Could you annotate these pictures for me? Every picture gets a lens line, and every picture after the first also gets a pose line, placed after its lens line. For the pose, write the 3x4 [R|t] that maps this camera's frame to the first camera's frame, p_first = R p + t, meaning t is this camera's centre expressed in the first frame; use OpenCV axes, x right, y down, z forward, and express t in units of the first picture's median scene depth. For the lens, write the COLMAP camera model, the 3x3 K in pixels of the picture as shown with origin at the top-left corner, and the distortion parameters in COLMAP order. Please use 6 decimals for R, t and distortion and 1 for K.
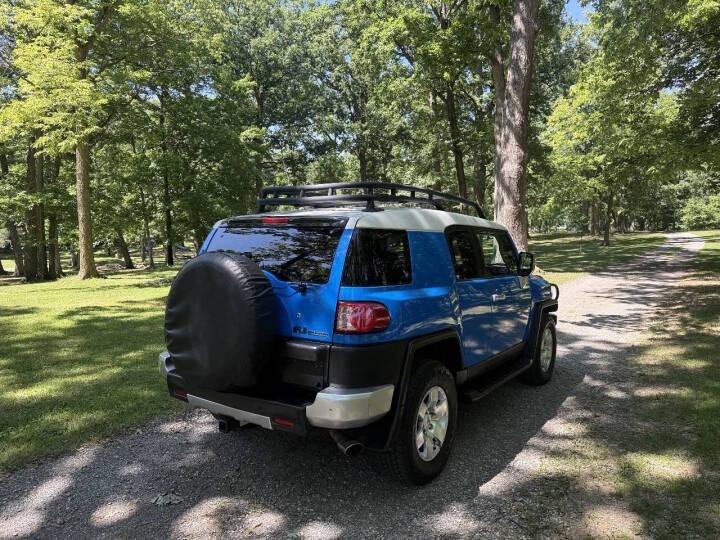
lens RADIAL K [[515.5, 0, 360.0], [0, 515.5, 270.0], [0, 0, 1]] dist [0.062247, -0.093829]
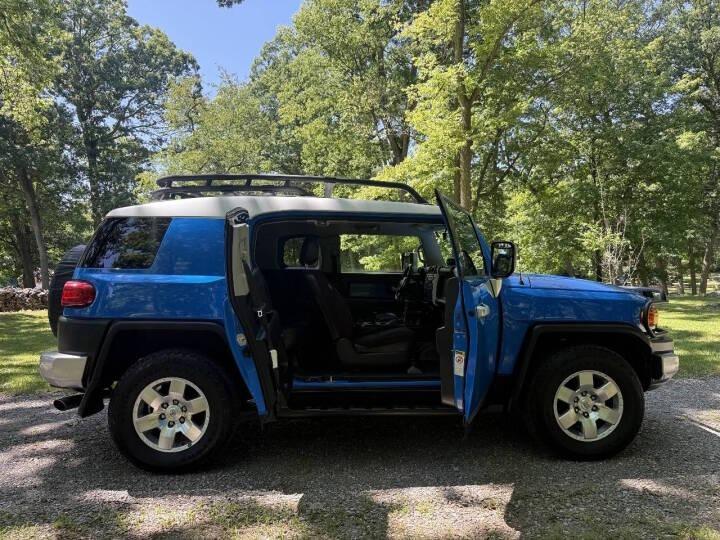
lens RADIAL K [[517.1, 0, 361.4], [0, 517.1, 269.7], [0, 0, 1]] dist [0.035088, -0.052559]
pose [[0.618560, -0.009518, -0.785680, 0.168364], [-0.044987, 0.997857, -0.047506, 0.008446], [0.784449, 0.064730, 0.616807, 0.100195]]
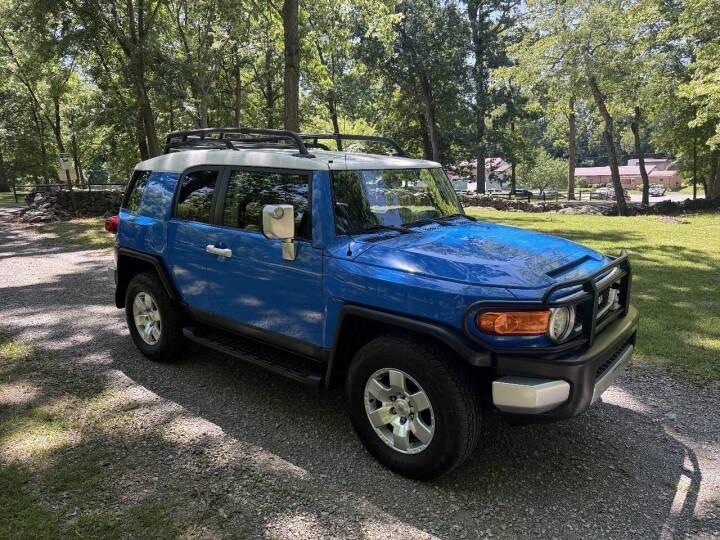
lens RADIAL K [[524.2, 0, 359.7], [0, 524.2, 255.9], [0, 0, 1]] dist [0.069039, -0.093568]
pose [[-0.101260, 0.168907, -0.980417, 0.208577], [-0.065392, 0.982221, 0.175972, -0.020288], [0.992709, 0.081931, -0.088415, 0.247625]]
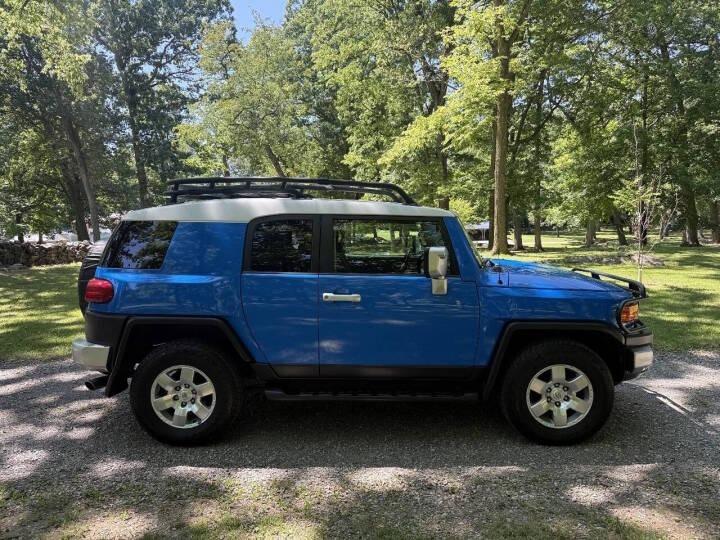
lens RADIAL K [[515.5, 0, 360.0], [0, 515.5, 270.0], [0, 0, 1]] dist [0.062247, -0.093829]
pose [[0.552356, 0.082760, -0.829490, 0.187563], [-0.046394, 0.996569, 0.068537, -0.010146], [0.832316, 0.000626, 0.554301, 0.105262]]
